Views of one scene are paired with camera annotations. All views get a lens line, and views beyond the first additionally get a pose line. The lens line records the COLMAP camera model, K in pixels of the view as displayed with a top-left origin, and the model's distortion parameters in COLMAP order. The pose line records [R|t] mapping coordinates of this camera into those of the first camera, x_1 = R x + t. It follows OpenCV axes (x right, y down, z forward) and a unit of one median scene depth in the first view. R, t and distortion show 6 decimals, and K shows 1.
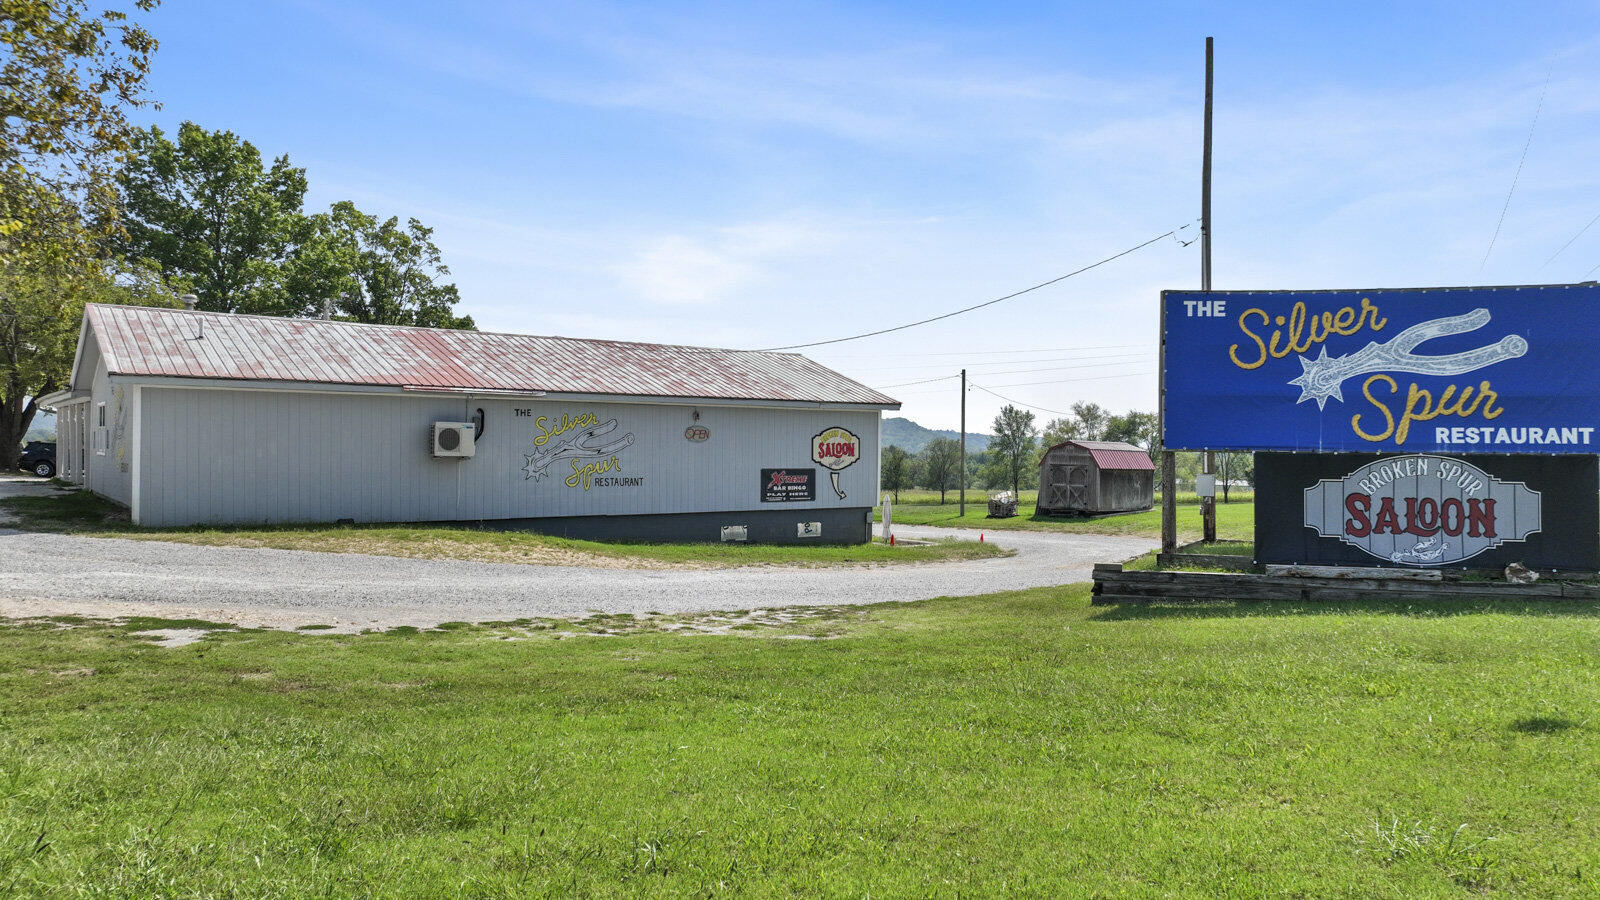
lens RADIAL K [[1132.8, 0, 792.9], [0, 1132.8, 429.1], [0, 0, 1]] dist [0.039321, 0.006152]
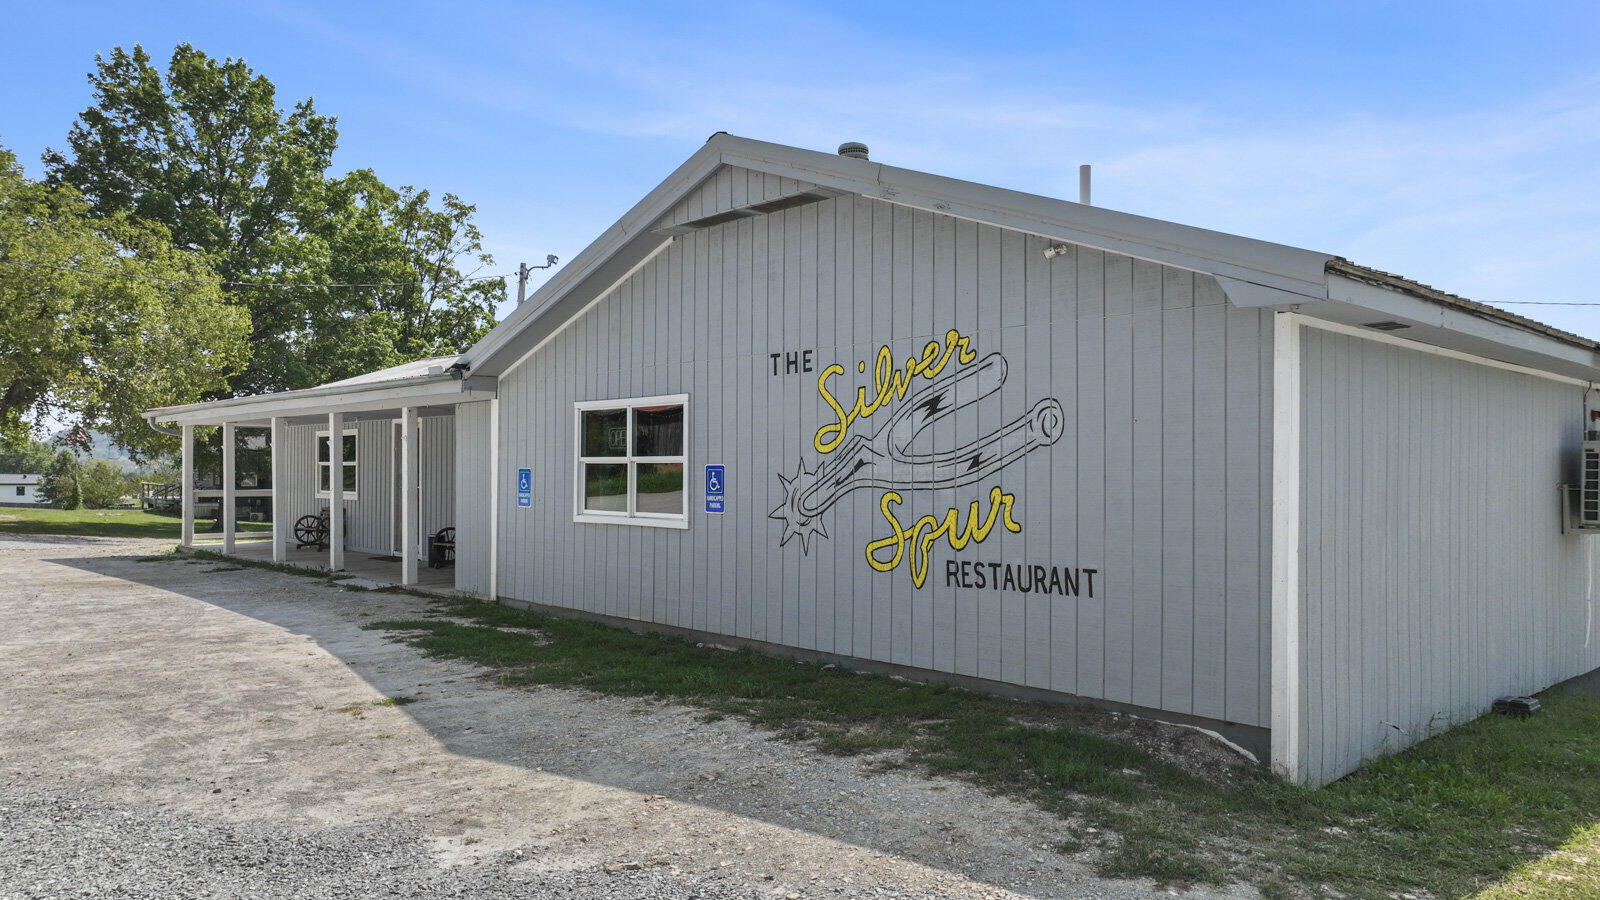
lens RADIAL K [[1123.7, 0, 802.2], [0, 1123.7, 450.2], [0, 0, 1]] dist [-0.000433, 0.015414]
pose [[0.990417, -0.001305, 0.138105, -0.478471], [0.002441, 0.999965, -0.008058, -0.000112], [-0.138090, 0.008317, 0.990385, 0.469649]]
